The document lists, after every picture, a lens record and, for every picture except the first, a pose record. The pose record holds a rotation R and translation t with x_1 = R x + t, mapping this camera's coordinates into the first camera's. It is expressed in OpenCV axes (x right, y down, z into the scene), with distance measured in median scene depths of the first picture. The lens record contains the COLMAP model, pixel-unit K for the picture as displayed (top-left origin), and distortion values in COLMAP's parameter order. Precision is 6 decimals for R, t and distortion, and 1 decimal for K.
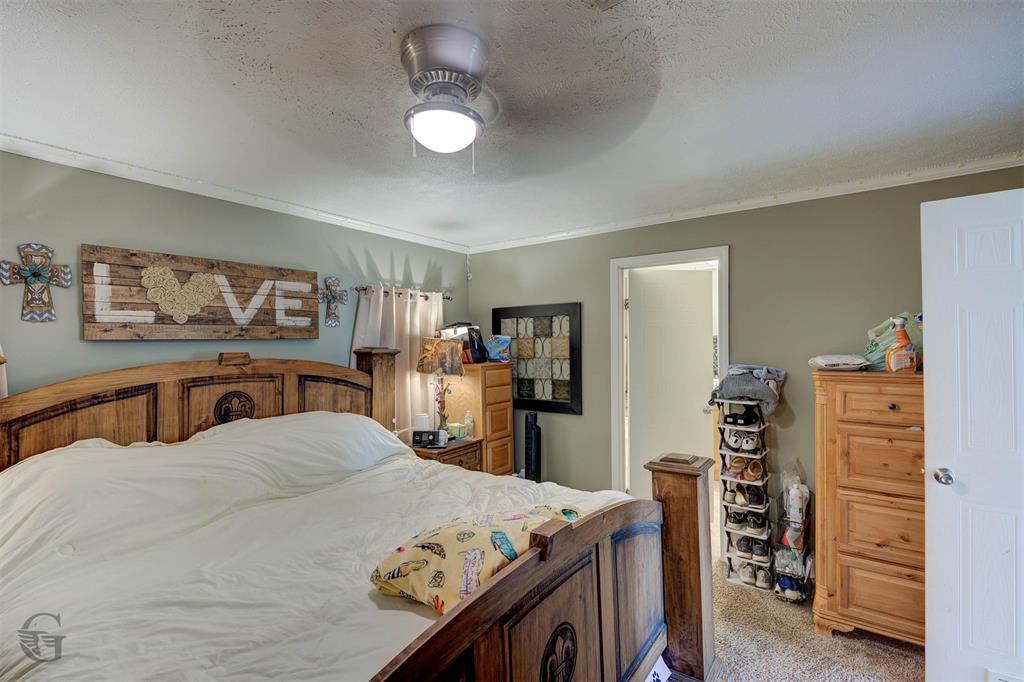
lens RADIAL K [[472.2, 0, 513.8], [0, 472.2, 339.0], [0, 0, 1]] dist [-0.005572, -0.001075]
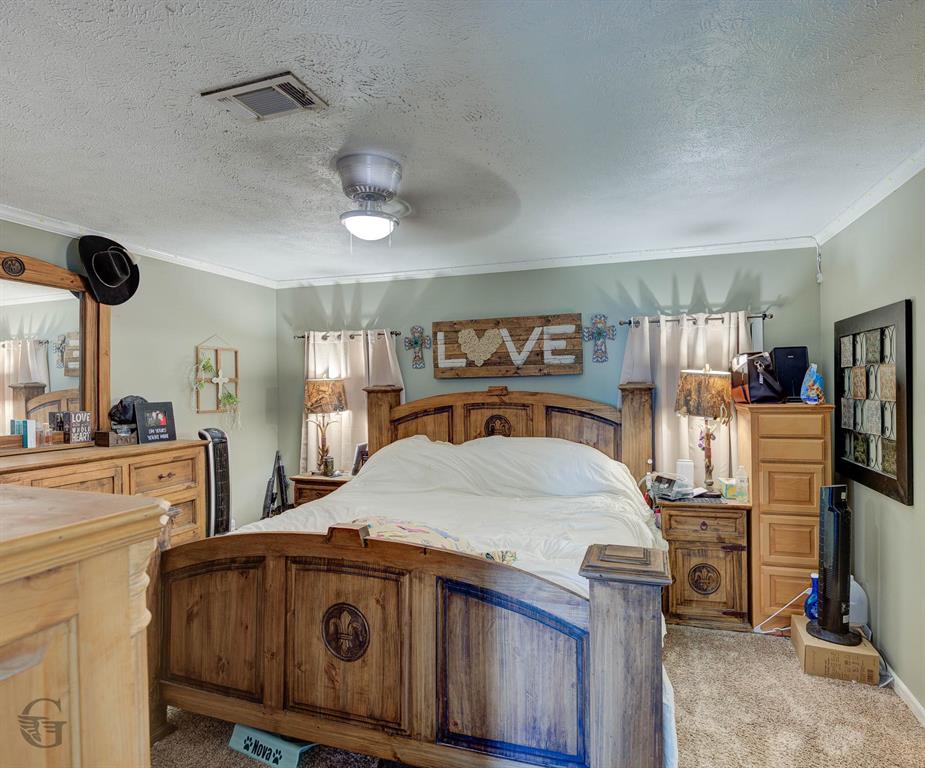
lens RADIAL K [[518.8, 0, 467.5], [0, 518.8, 386.4], [0, 0, 1]] dist [-0.017719, -0.000168]
pose [[0.285795, 0.008532, -0.958253, 0.751501], [0.019663, 0.999698, 0.014765, 0.005253], [0.958089, -0.023062, 0.285540, 0.460303]]
